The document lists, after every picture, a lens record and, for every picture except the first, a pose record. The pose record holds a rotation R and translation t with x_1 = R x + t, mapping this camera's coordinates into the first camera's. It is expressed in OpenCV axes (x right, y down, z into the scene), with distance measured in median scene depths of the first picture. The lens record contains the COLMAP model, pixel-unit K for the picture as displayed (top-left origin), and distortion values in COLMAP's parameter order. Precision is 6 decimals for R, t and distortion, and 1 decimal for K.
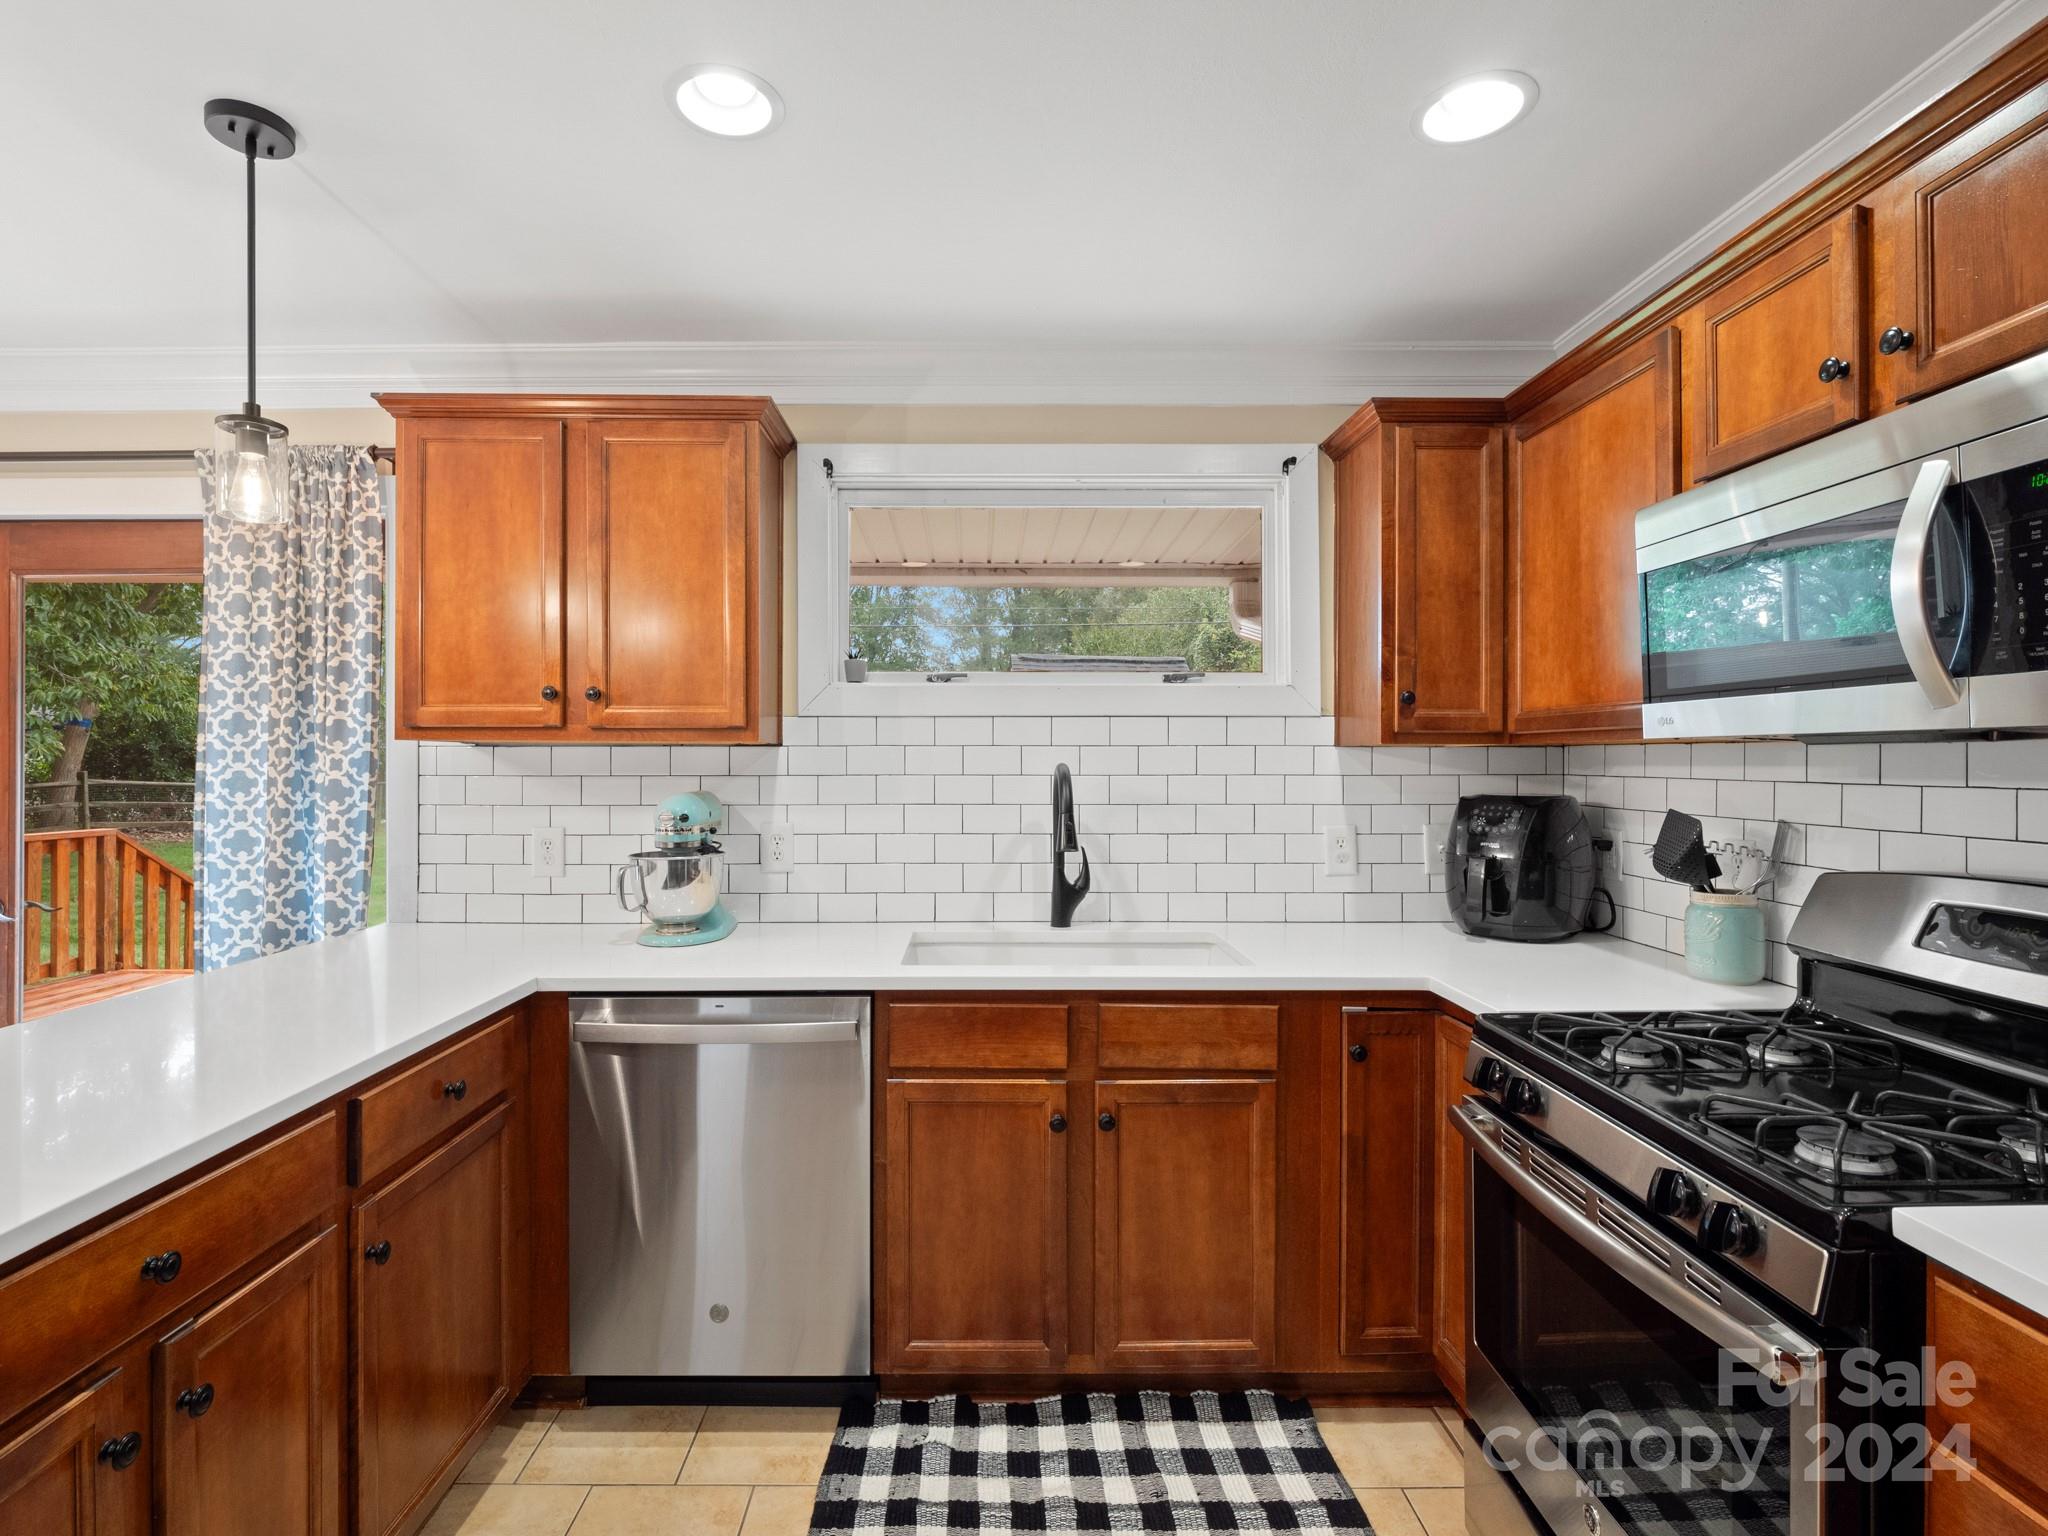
lens RADIAL K [[1005.4, 0, 978.8], [0, 1005.4, 762.7], [0, 0, 1]] dist [-0.005225, -0.002893]
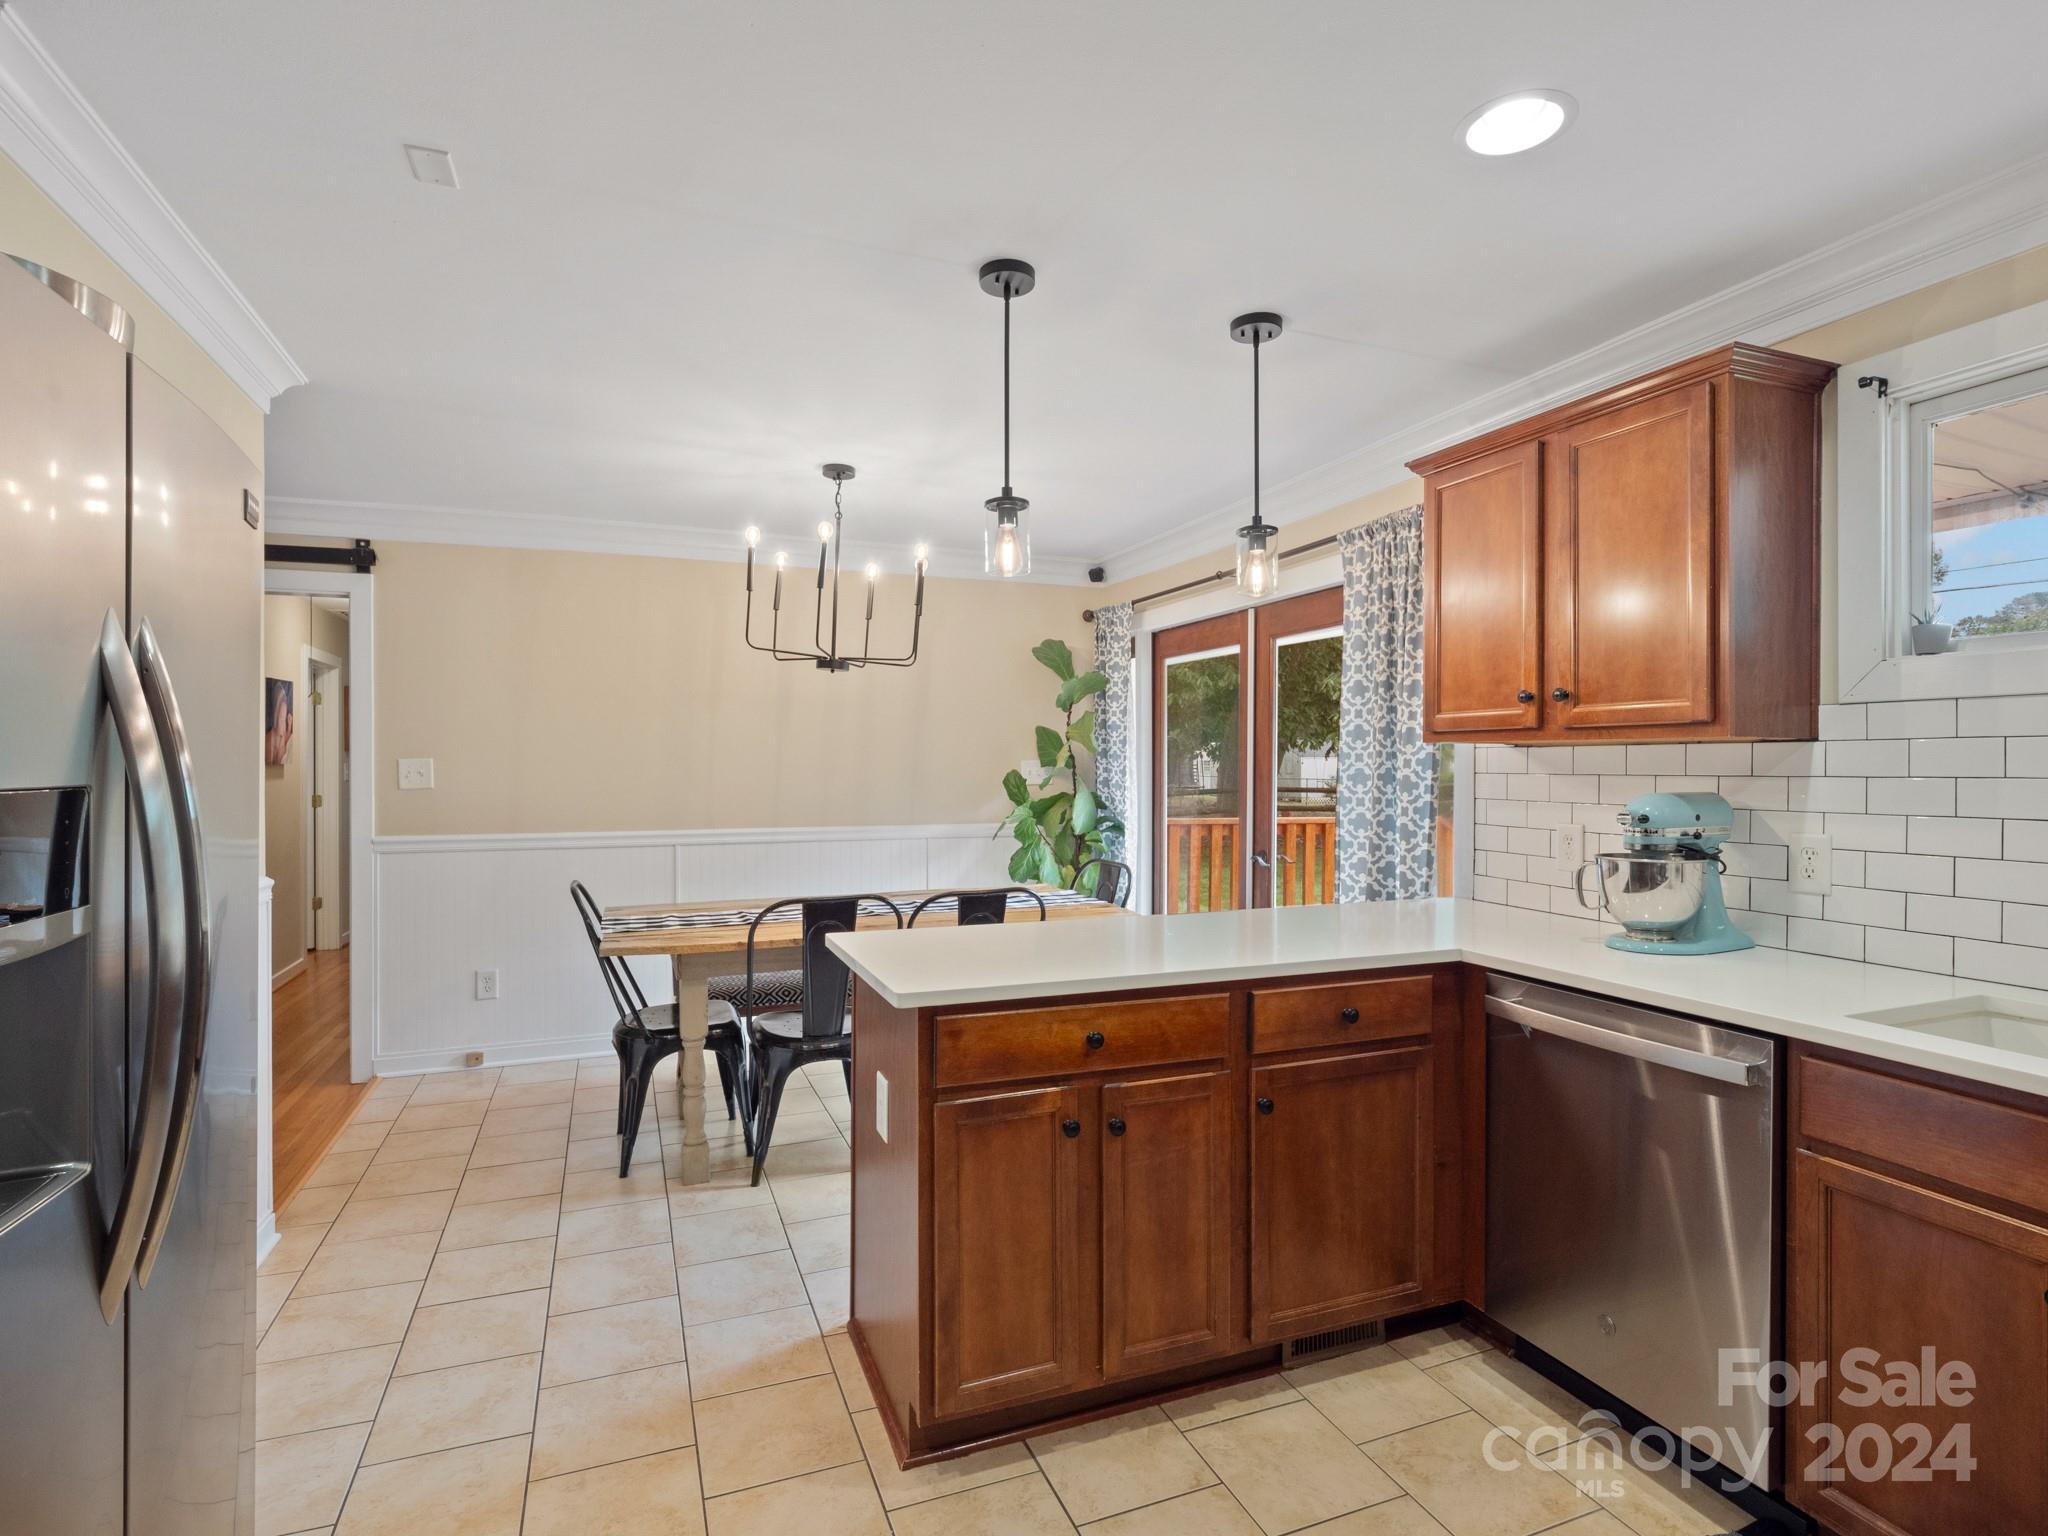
lens RADIAL K [[1005.4, 0, 1016.4], [0, 1005.4, 769.5], [0, 0, 1]] dist [-0.005225, -0.002893]
pose [[0.359839, 0.004964, -0.933001, 0.352515], [-0.002768, 0.999987, 0.004253, 0.005439], [0.933010, 0.001052, 0.359848, 0.094830]]
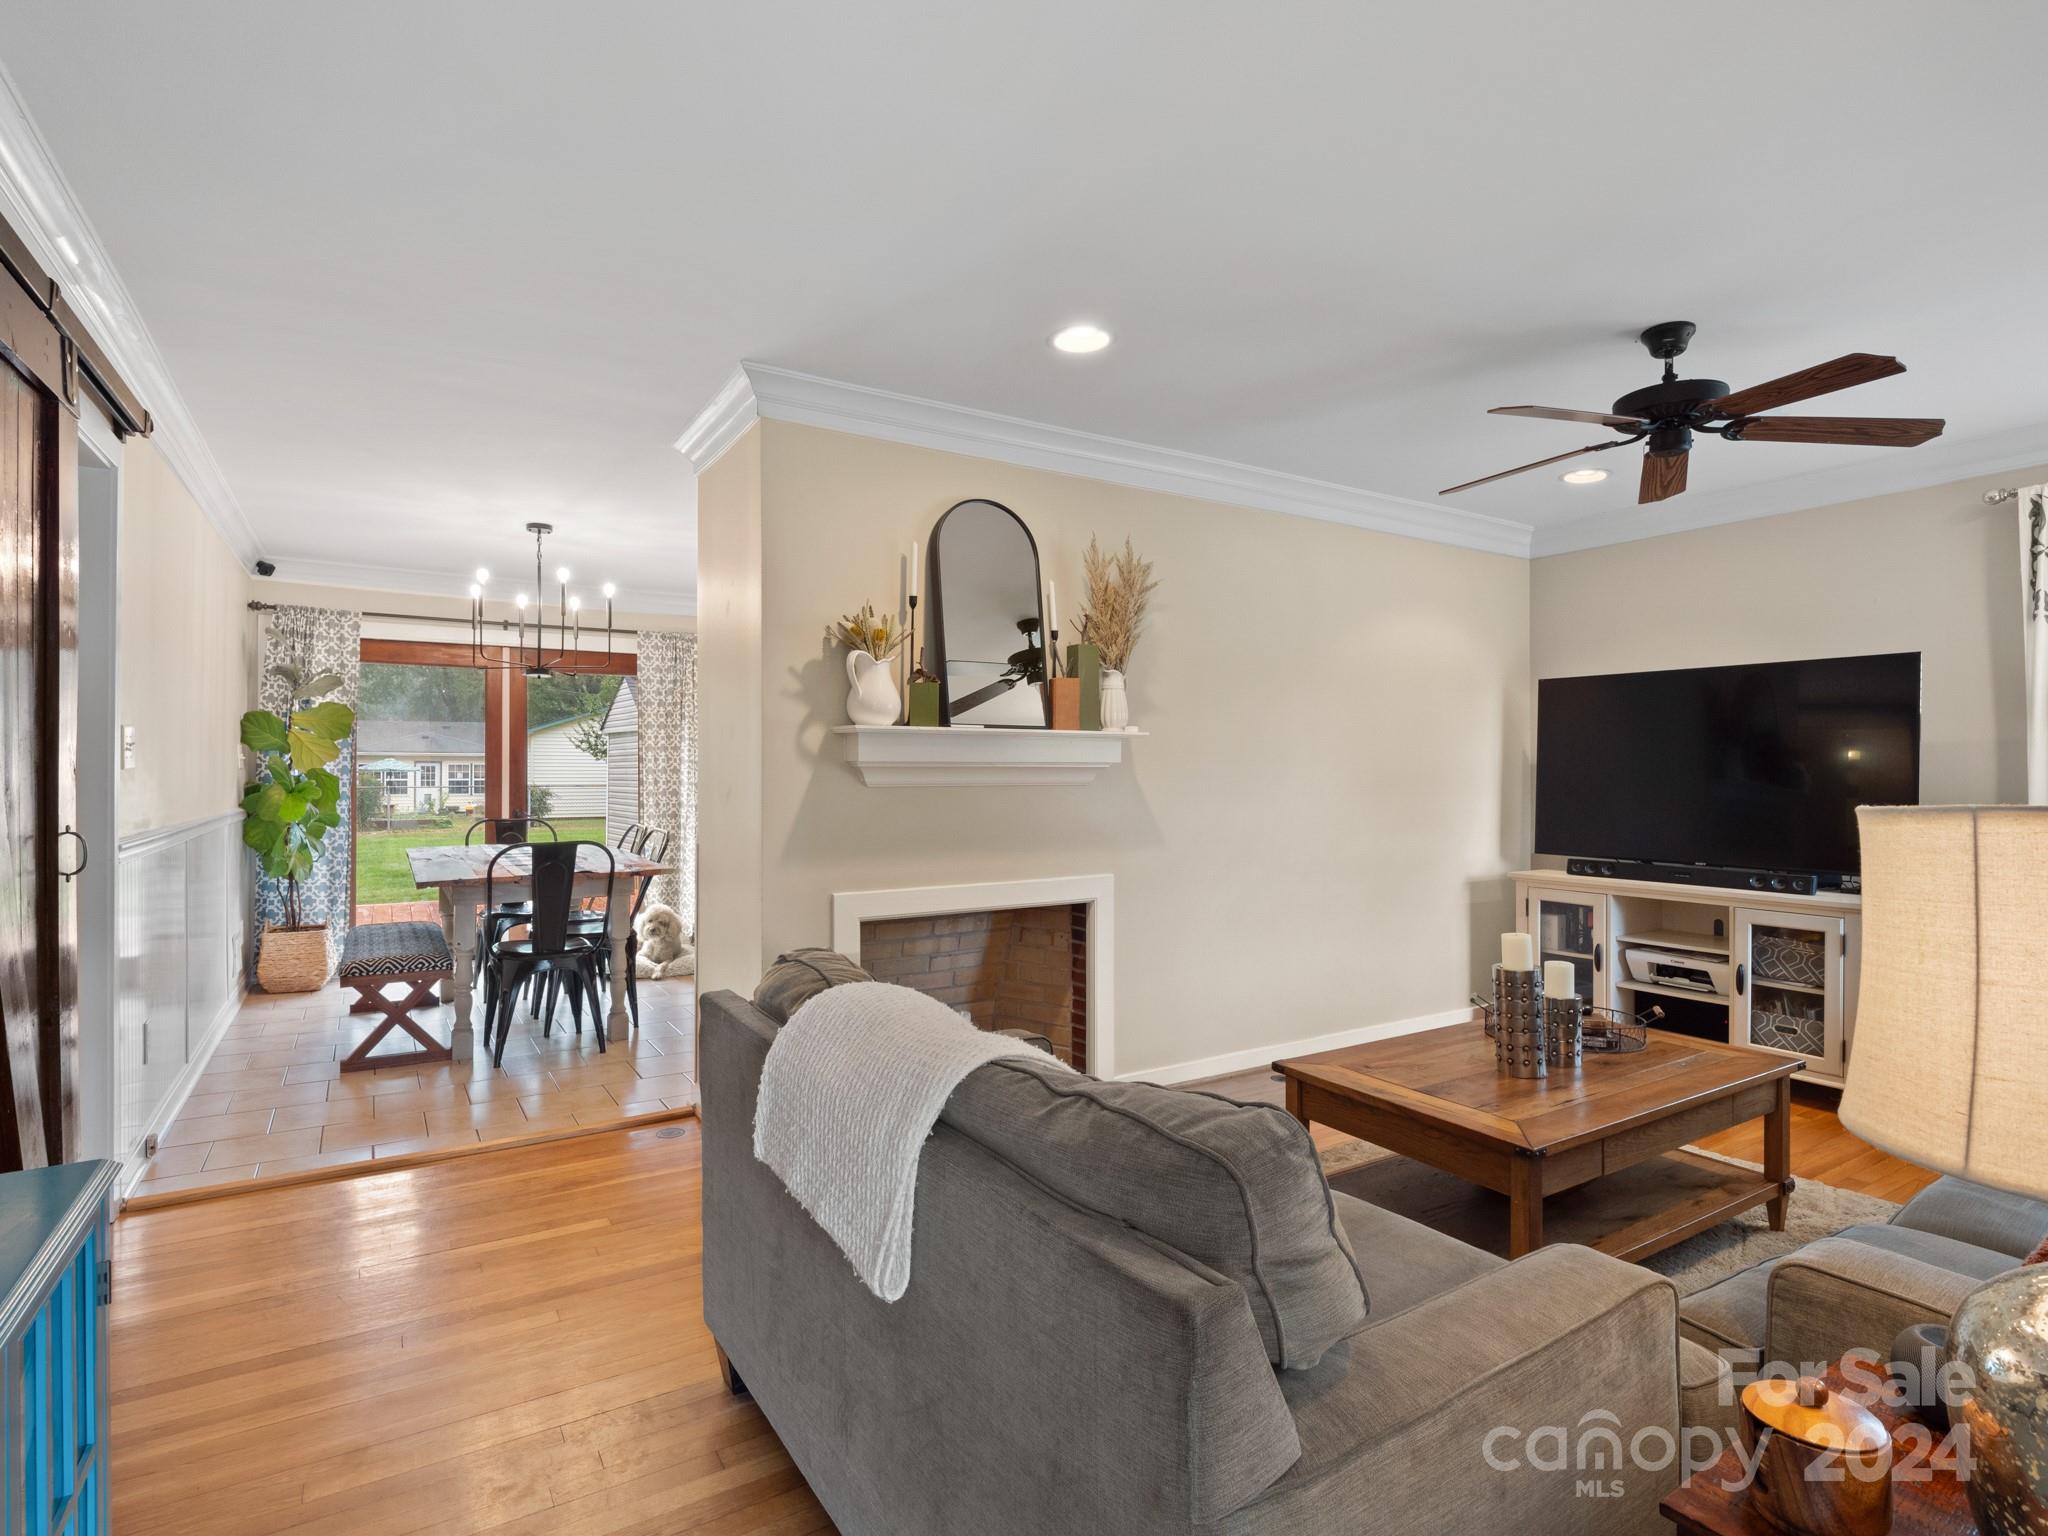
lens RADIAL K [[1005.4, 0, 973.6], [0, 1005.4, 772.9], [0, 0, 1]] dist [-0.005225, -0.002893]
pose [[0.862979, -0.000759, 0.505240, -1.371865], [-0.000626, 0.999996, 0.002571, 0.047443], [-0.505240, -0.002535, 0.862975, -1.723965]]
